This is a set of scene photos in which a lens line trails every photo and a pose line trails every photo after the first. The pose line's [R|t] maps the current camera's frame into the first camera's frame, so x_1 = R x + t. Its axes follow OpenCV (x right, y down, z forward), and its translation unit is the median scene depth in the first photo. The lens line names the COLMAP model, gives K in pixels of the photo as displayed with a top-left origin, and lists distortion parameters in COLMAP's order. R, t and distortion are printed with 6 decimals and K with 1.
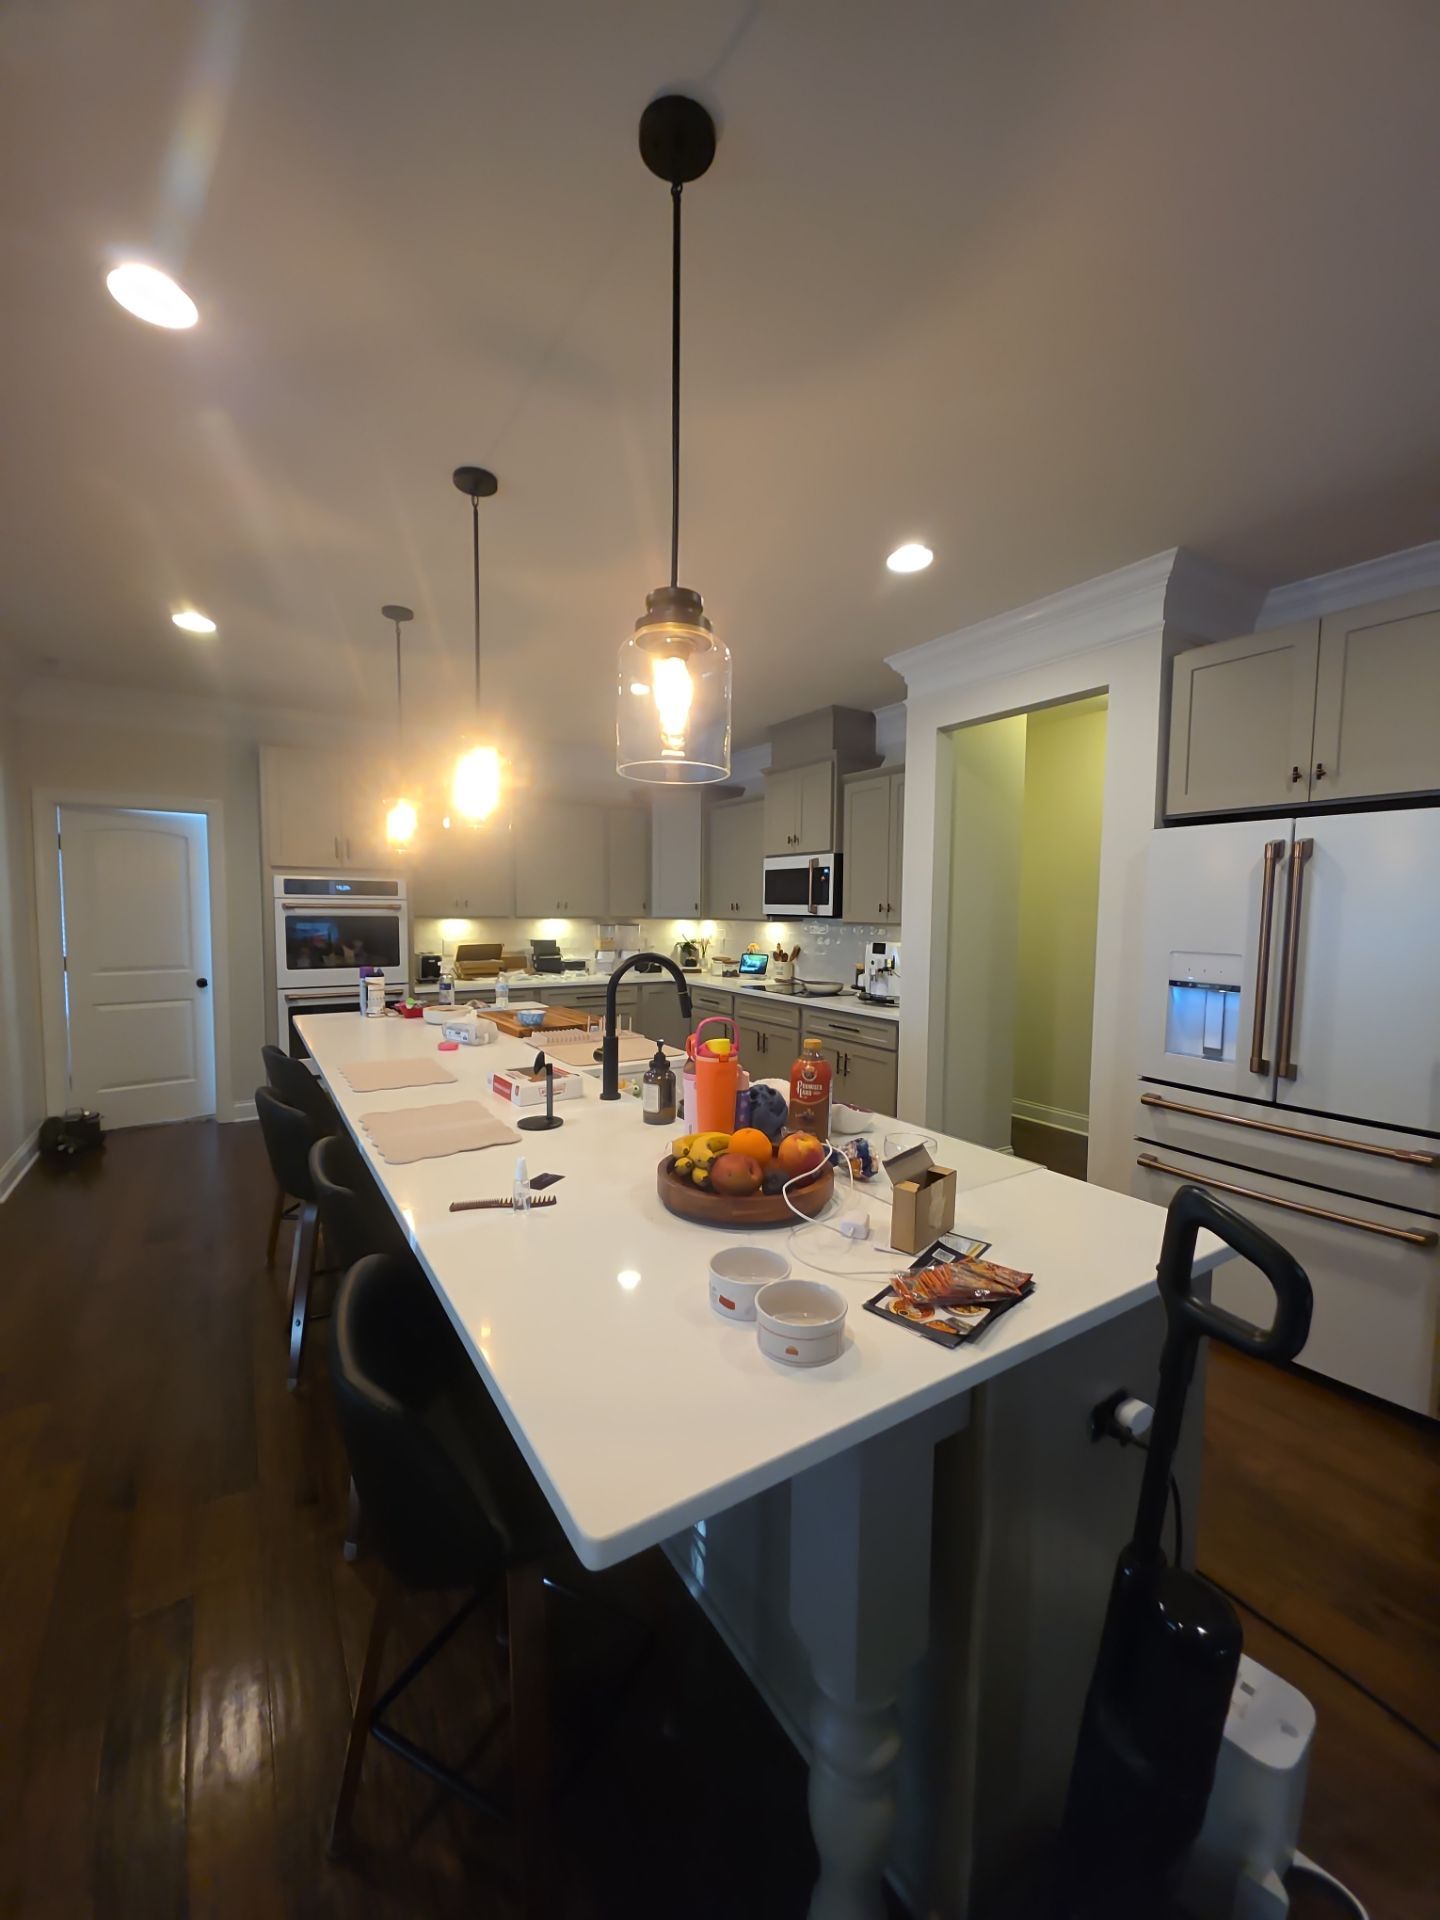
lens RADIAL K [[758.6, 0, 715.8], [0, 758.6, 962.8], [0, 0, 1]] dist [0.013680, -0.007708]
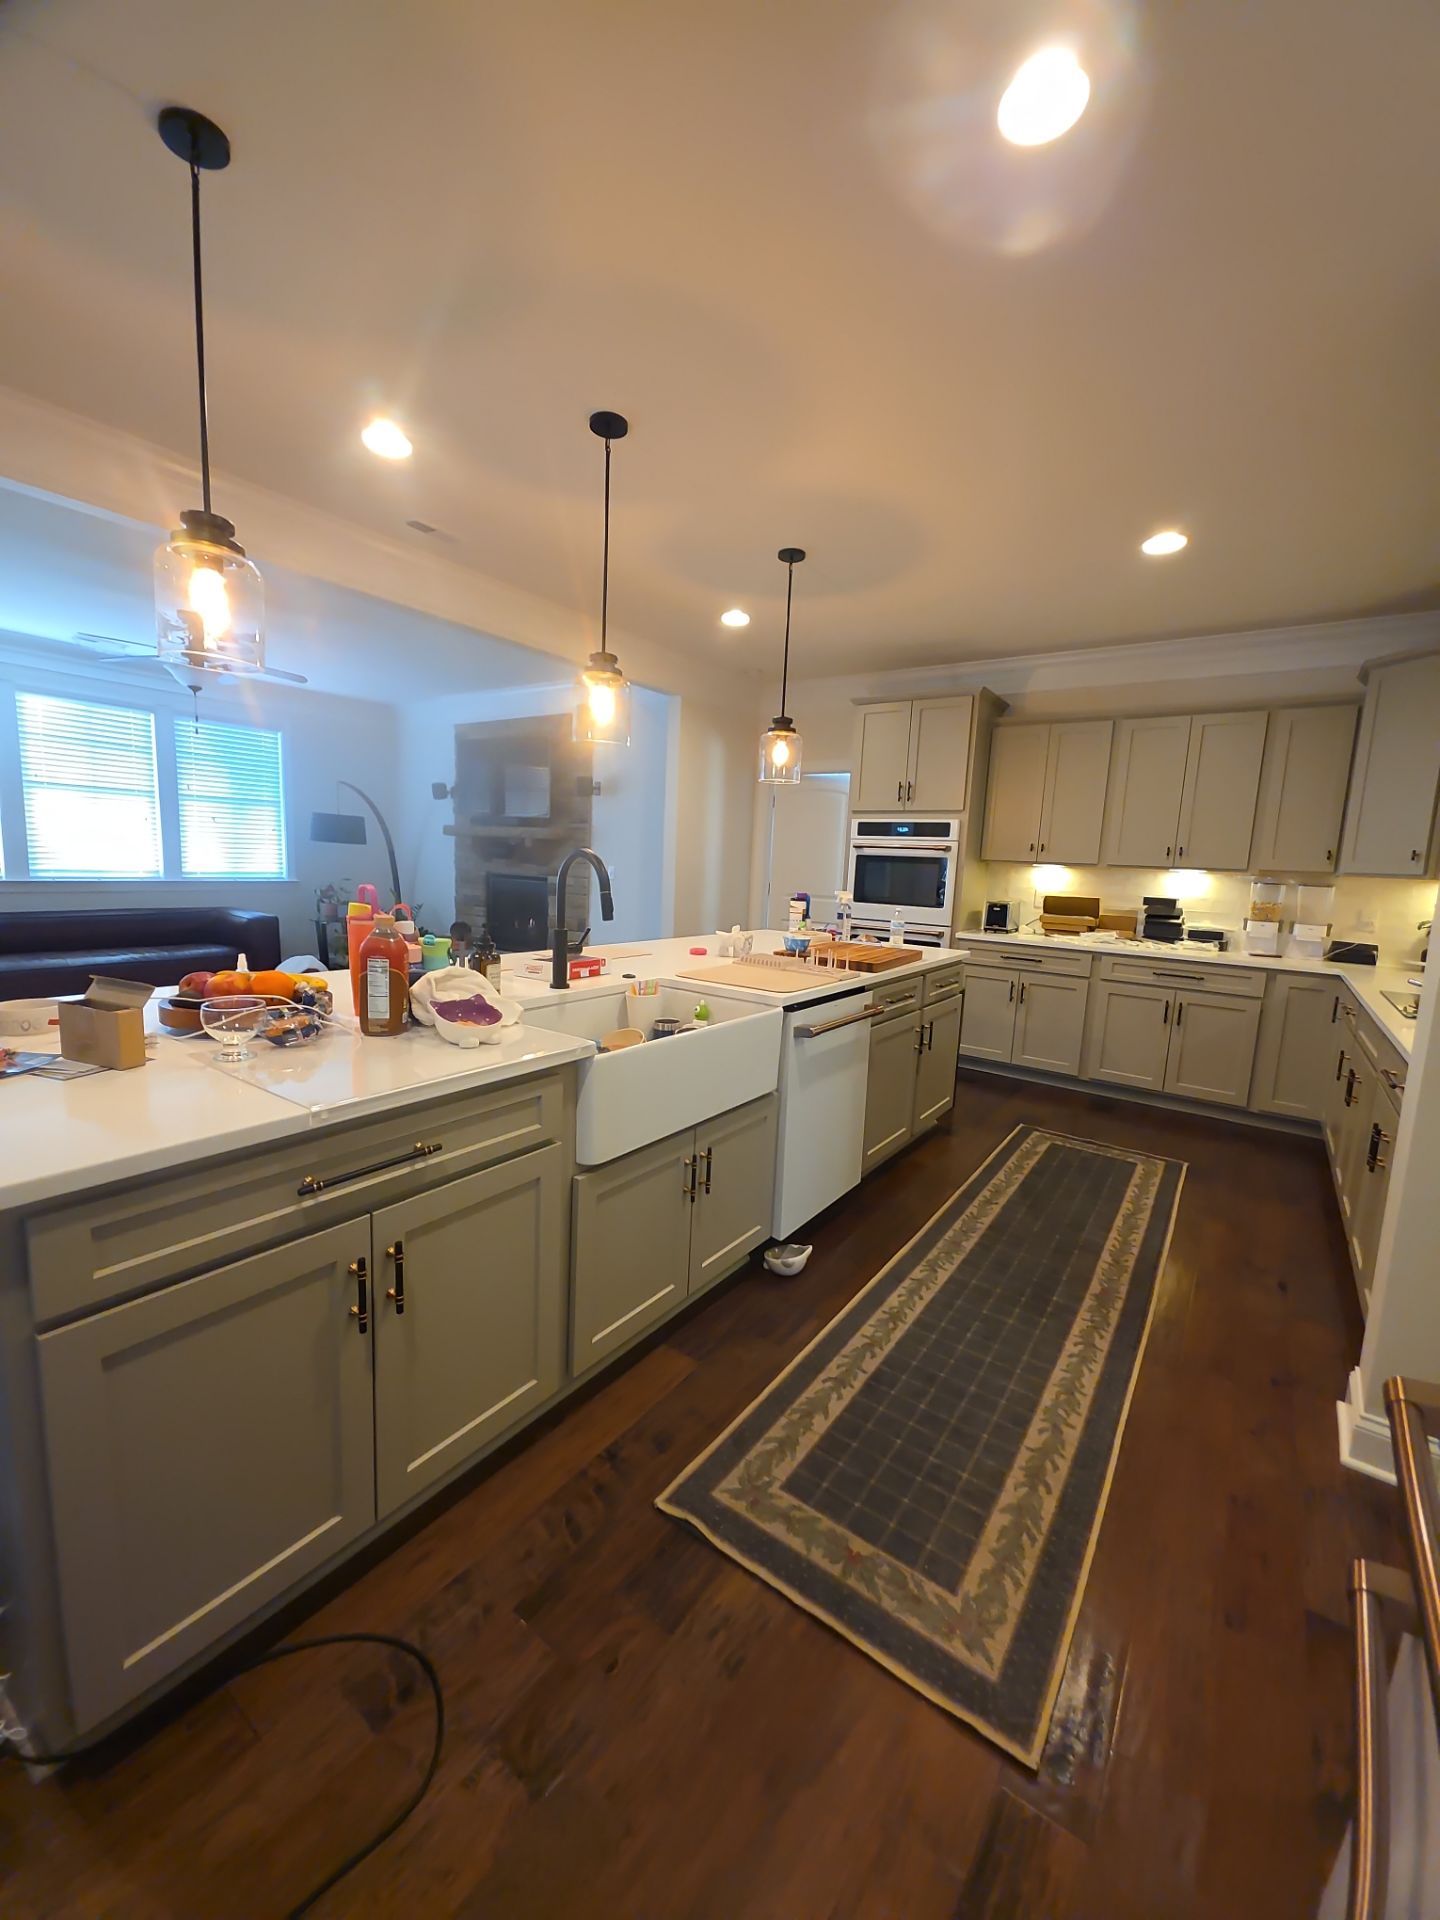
lens RADIAL K [[758.6, 0, 715.8], [0, 758.6, 962.8], [0, 0, 1]] dist [0.013680, -0.007708]
pose [[0.372964, 0.132875, -0.918282, 0.430218], [-0.107014, 0.989248, 0.099679, 0.008325], [0.921654, 0.061092, 0.383174, 0.379078]]
